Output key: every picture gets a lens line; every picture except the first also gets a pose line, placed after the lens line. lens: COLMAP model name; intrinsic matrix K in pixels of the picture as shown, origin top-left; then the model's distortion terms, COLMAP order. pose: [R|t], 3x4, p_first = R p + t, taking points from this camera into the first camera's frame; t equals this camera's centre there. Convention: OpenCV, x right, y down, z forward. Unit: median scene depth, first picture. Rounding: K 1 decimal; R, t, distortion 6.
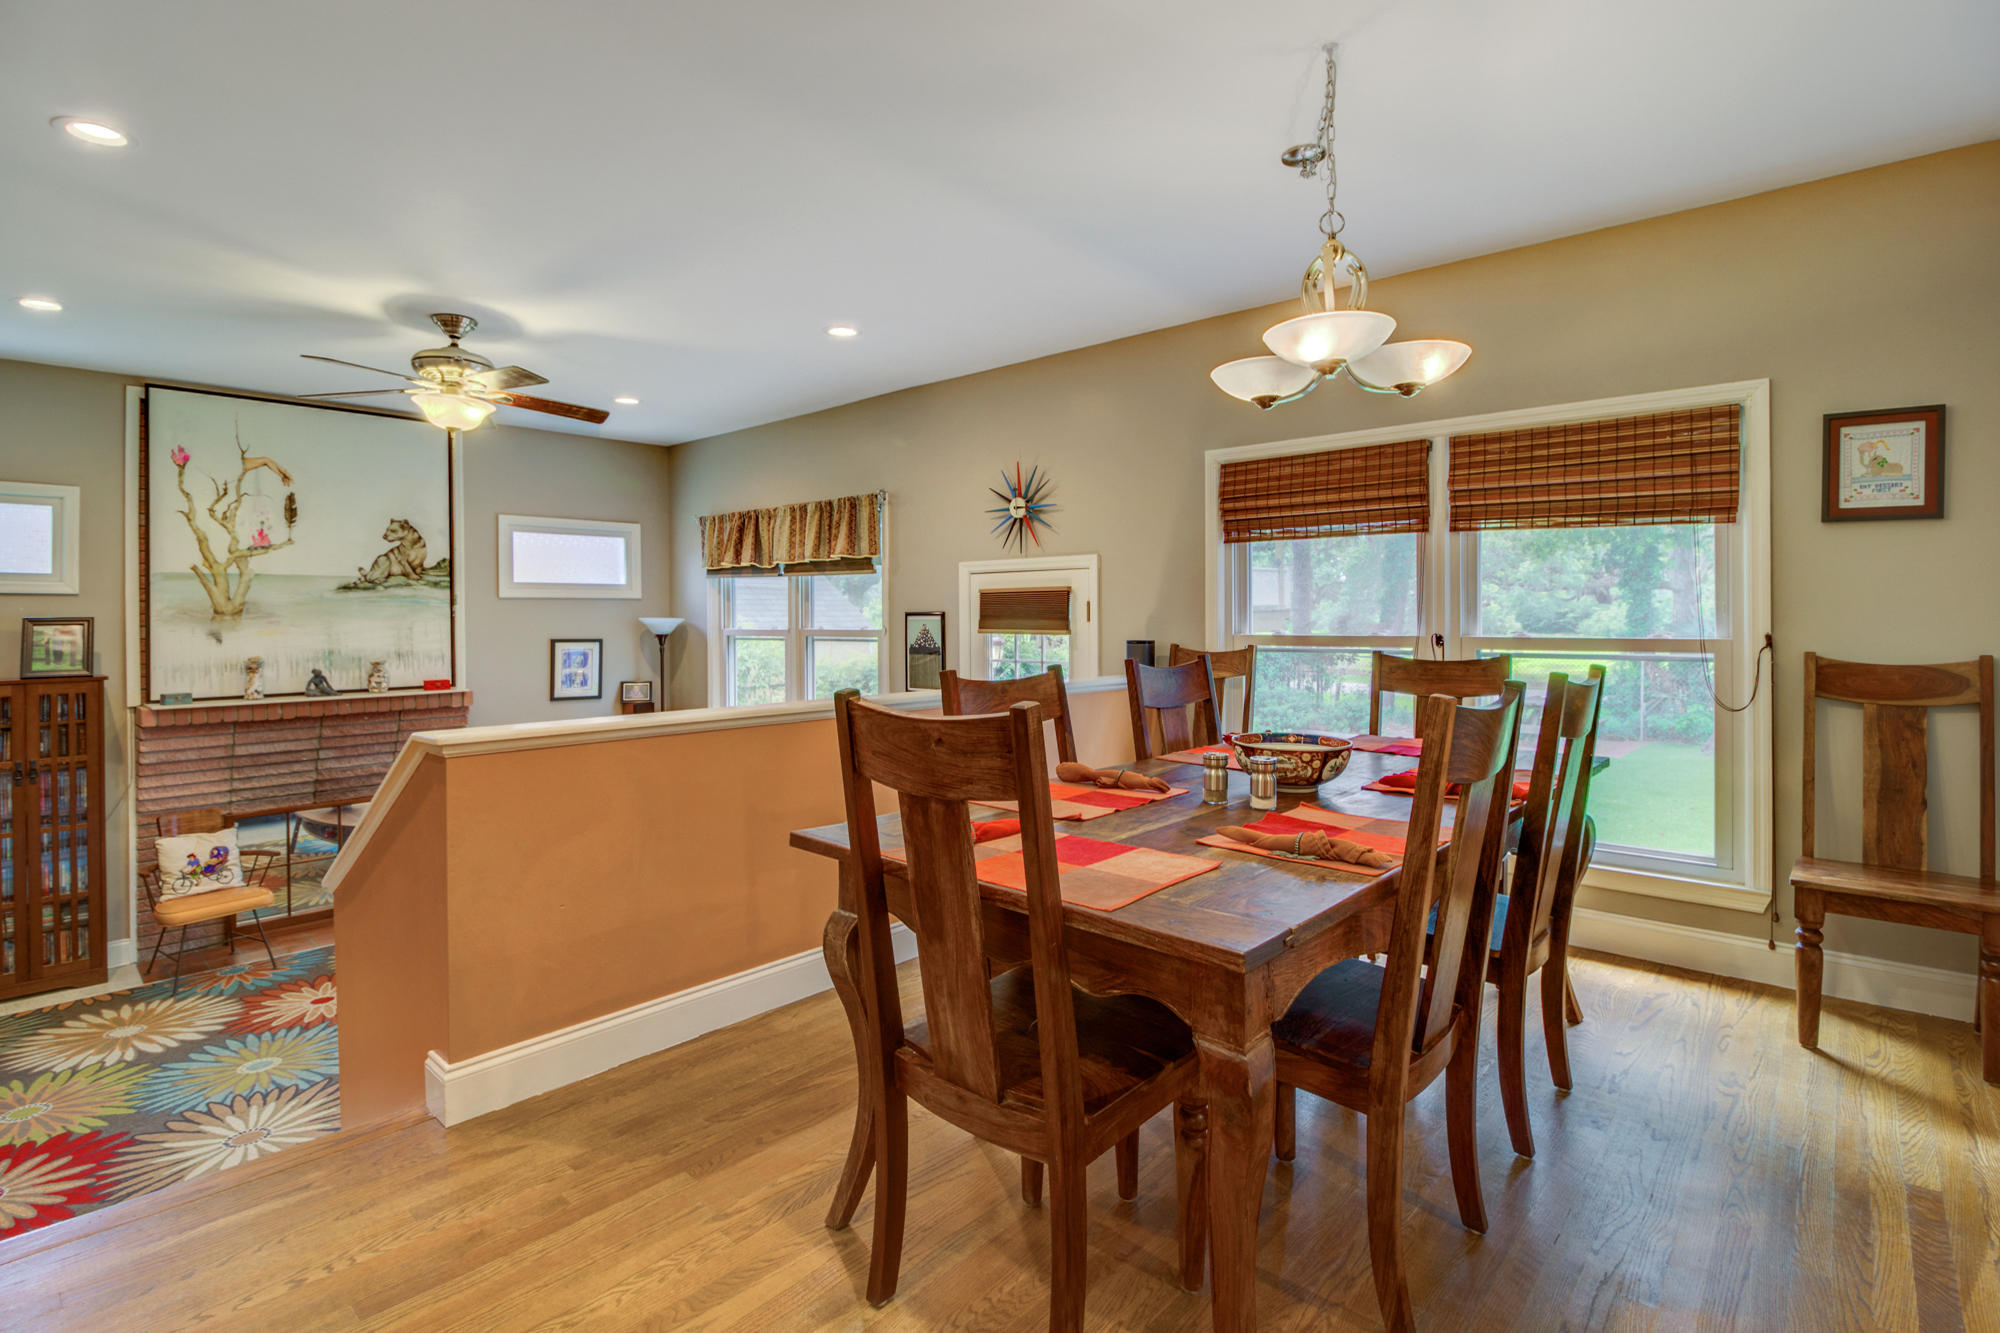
lens RADIAL K [[977.7, 0, 996.0], [0, 977.7, 619.1], [0, 0, 1]] dist [-0.001296, -0.000227]
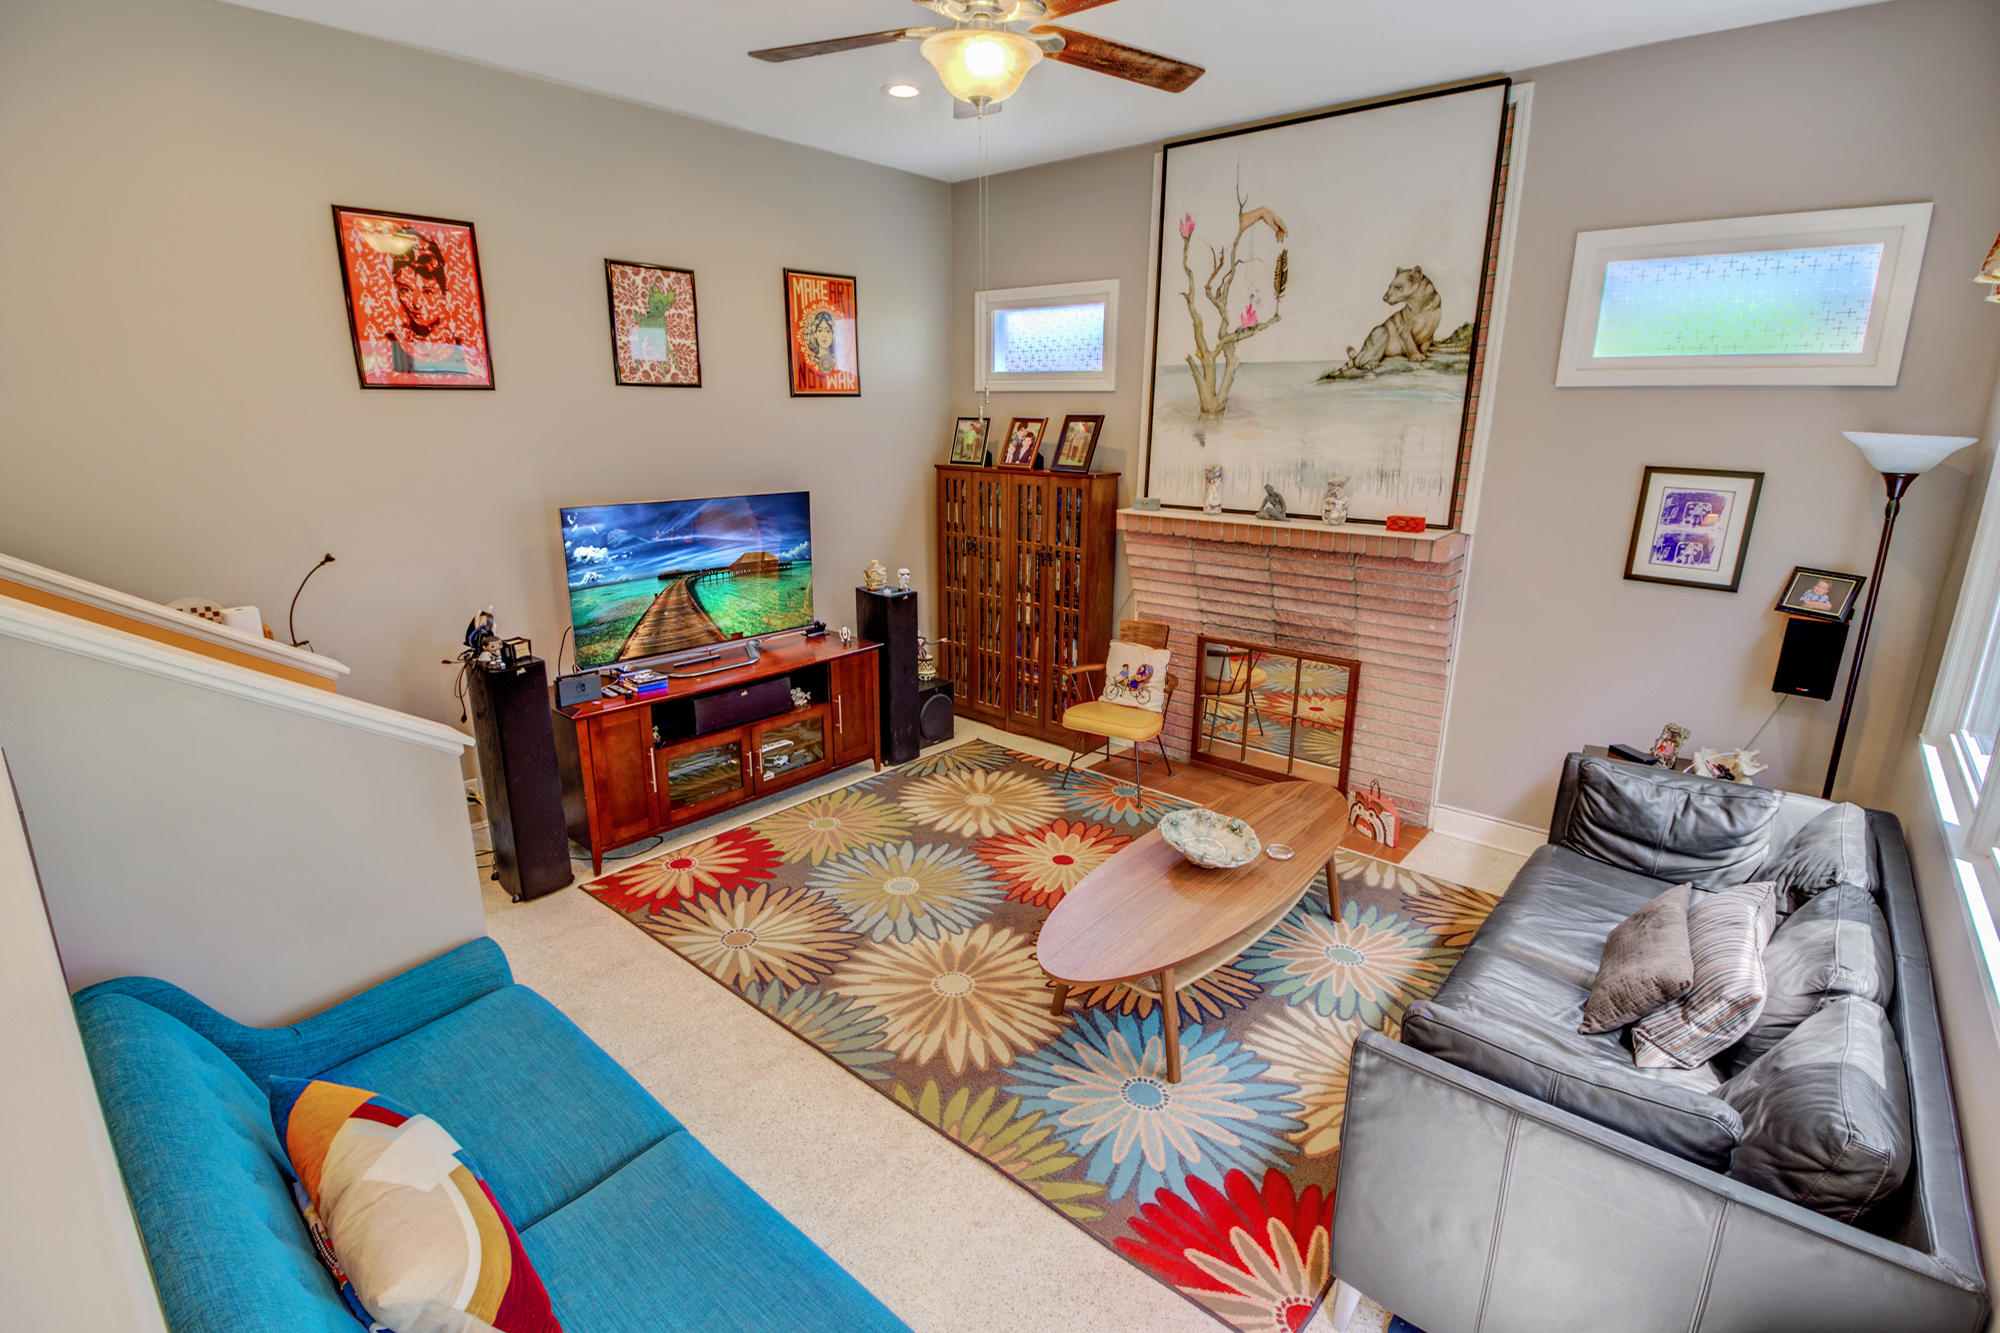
lens RADIAL K [[942.4, 0, 1000.0], [0, 942.4, 666.5], [0, 0, 1]] dist [-0.007792, -0.000987]
pose [[0.013695, 0.278407, -0.960365, 0.083629], [-0.000235, 0.960456, 0.278430, -0.021086], [0.999906, -0.003588, 0.013219, 0.790741]]
